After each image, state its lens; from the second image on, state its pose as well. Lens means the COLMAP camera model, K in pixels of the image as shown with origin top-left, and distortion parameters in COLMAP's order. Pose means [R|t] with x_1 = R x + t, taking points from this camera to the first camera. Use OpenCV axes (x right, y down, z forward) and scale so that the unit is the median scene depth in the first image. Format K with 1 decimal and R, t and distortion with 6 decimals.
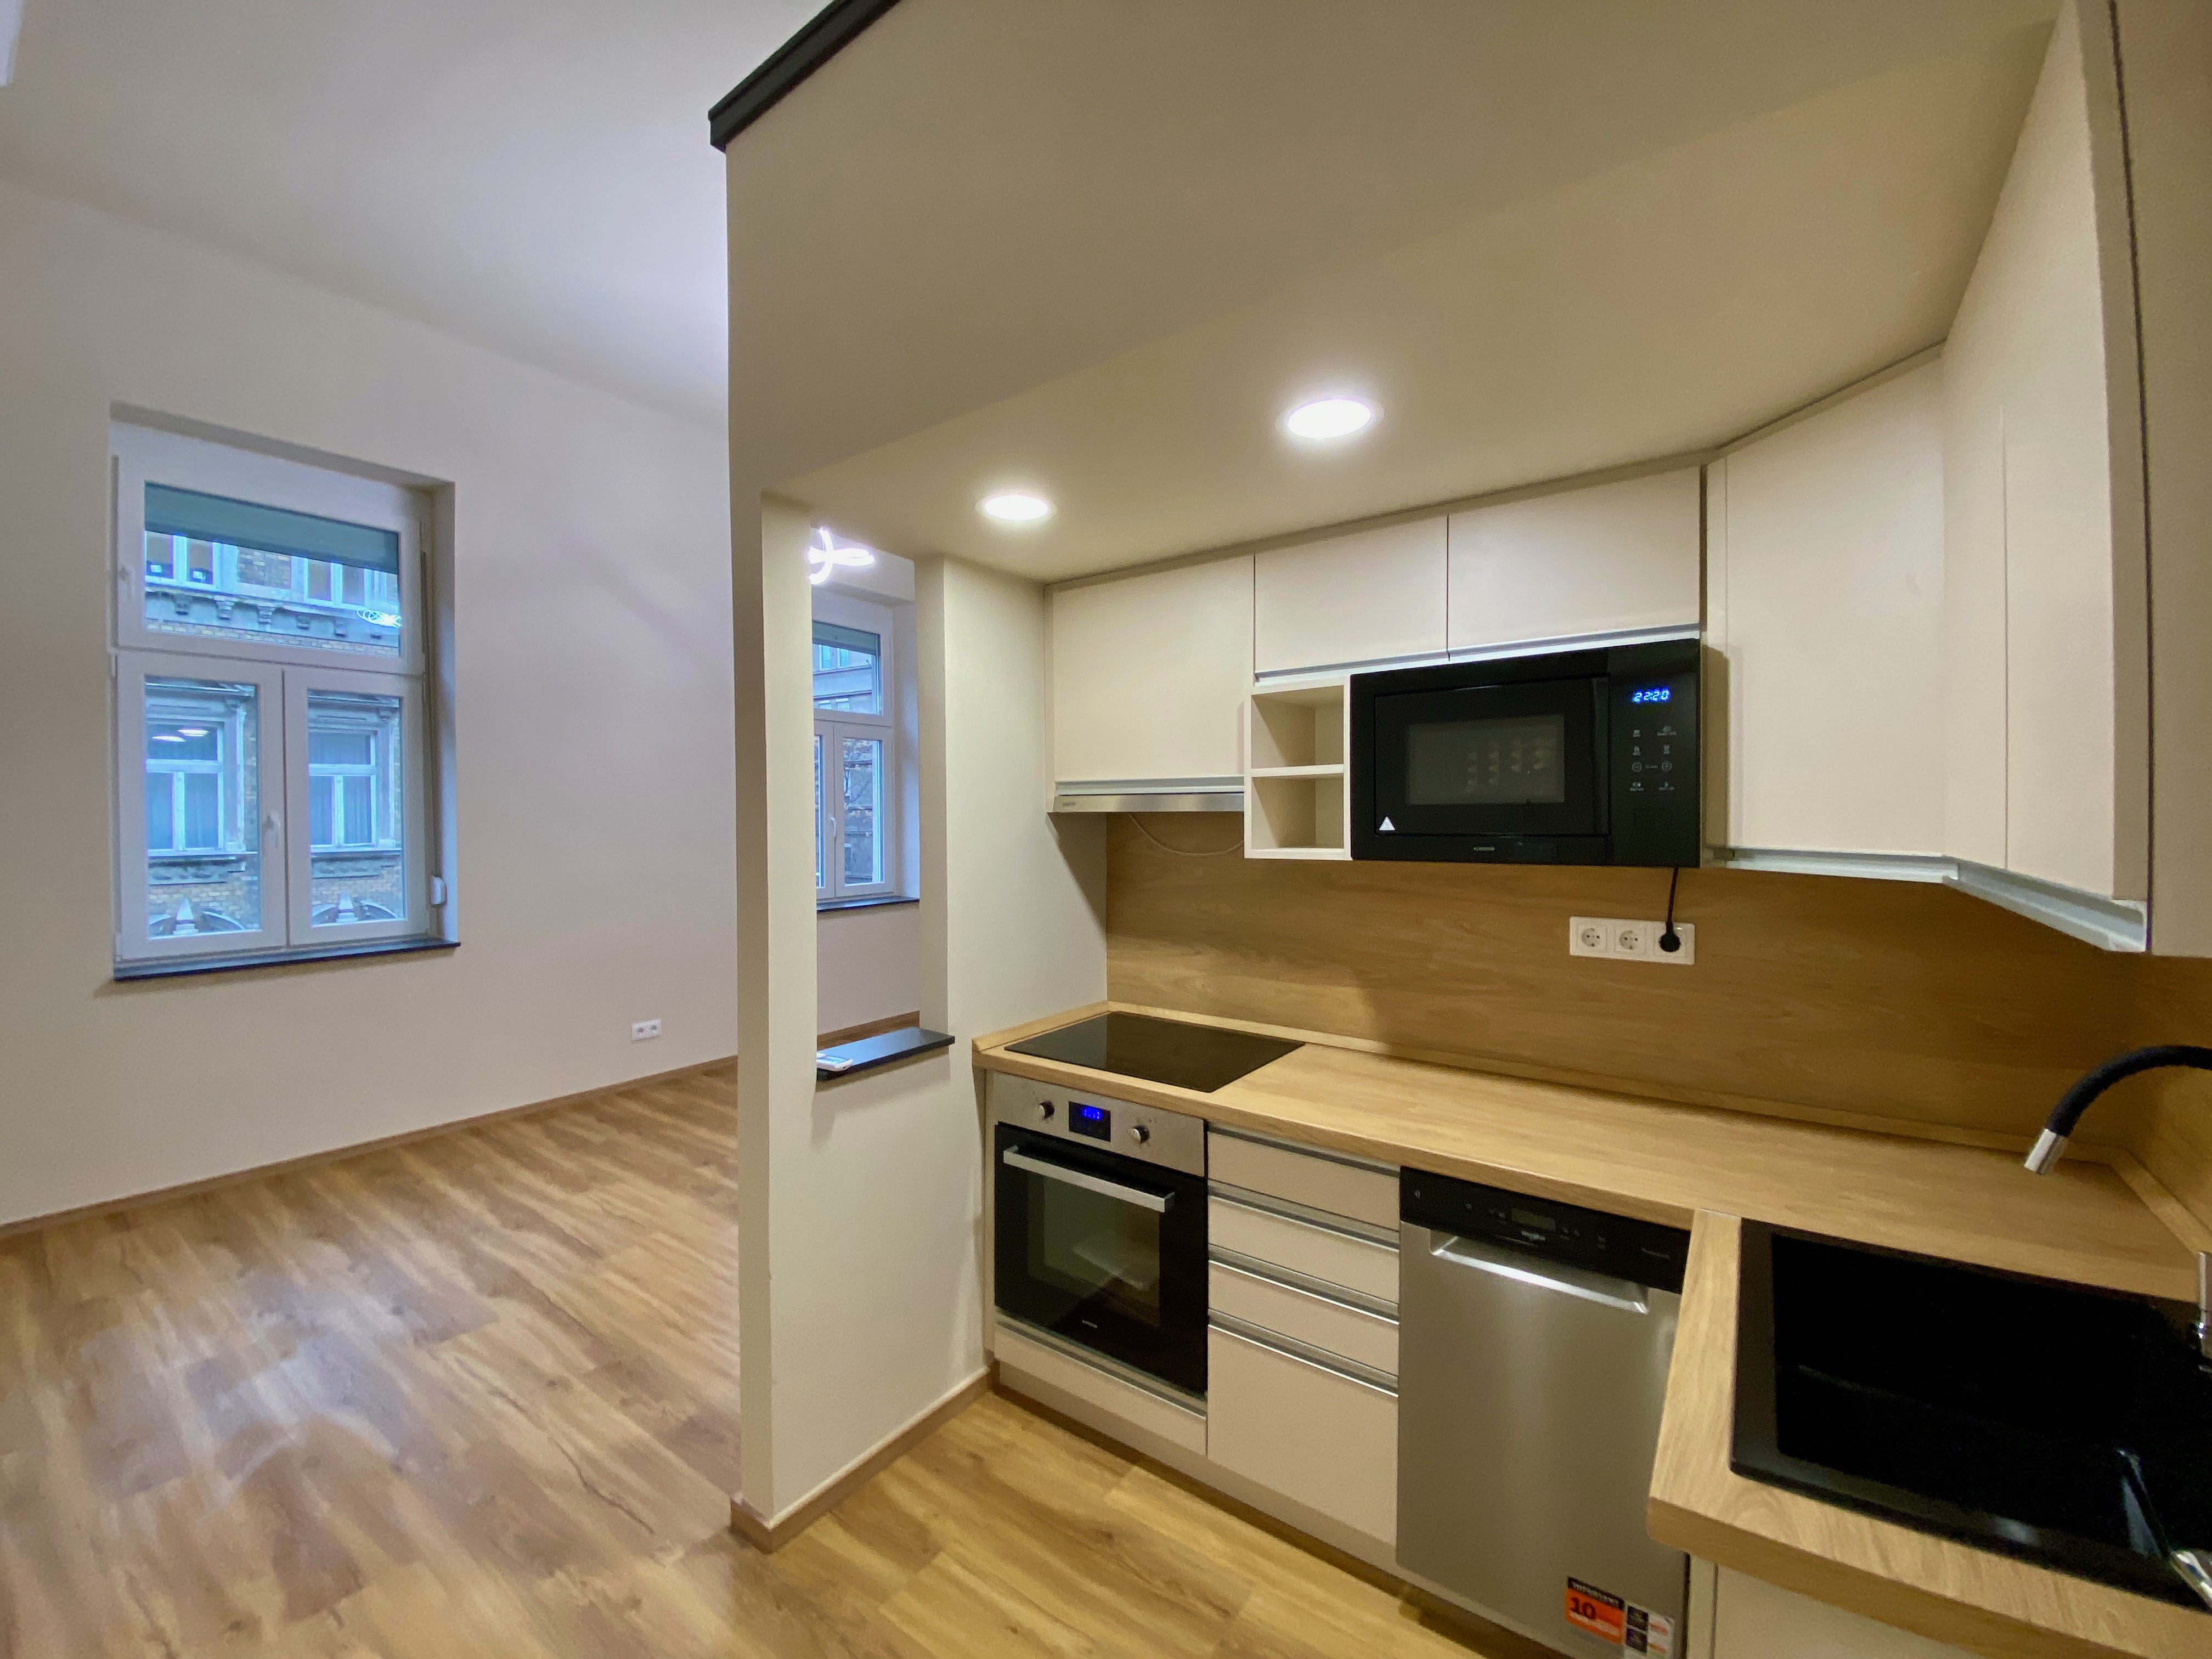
lens RADIAL K [[896.6, 0, 1110.4], [0, 896.6, 830.8], [0, 0, 1]] dist [0.003978, -0.011948]
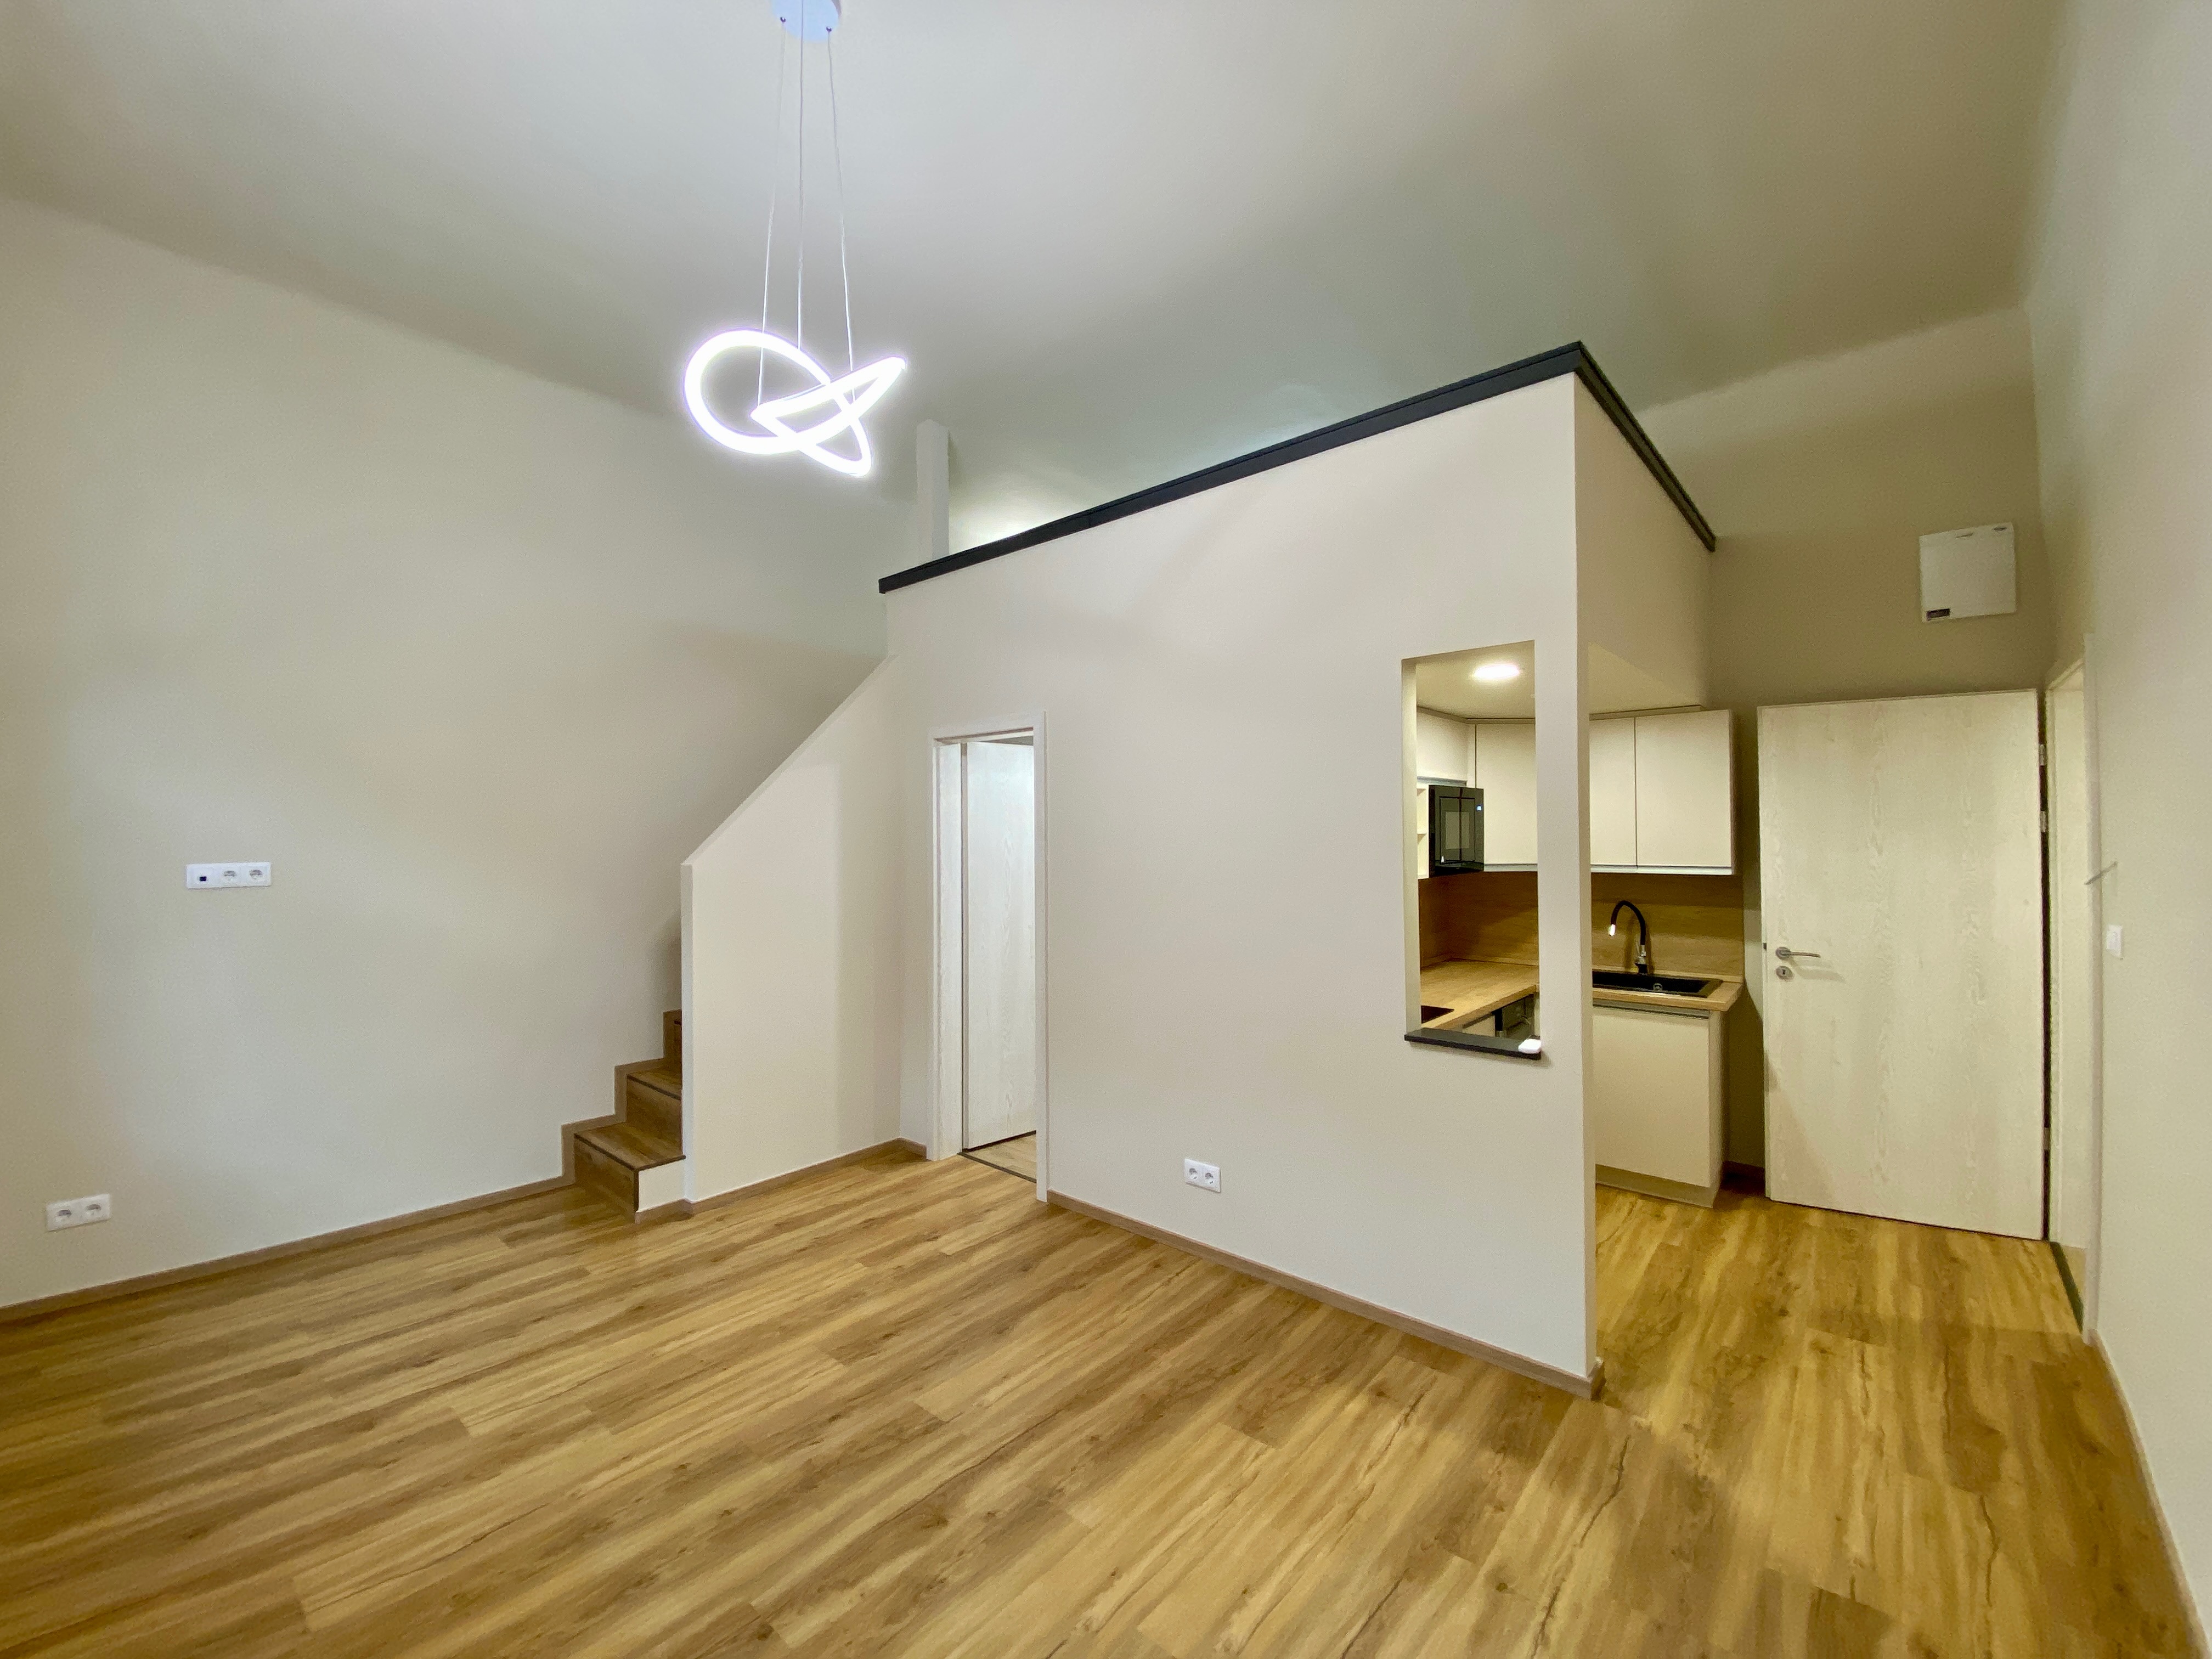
lens RADIAL K [[896.6, 0, 1091.6], [0, 896.6, 823.0], [0, 0, 1]] dist [0.003978, -0.011948]
pose [[0.107338, 0.010275, 0.994170, -0.820414], [0.026356, 0.999566, -0.013176, -0.034569], [-0.993873, 0.027617, 0.107020, 0.706609]]
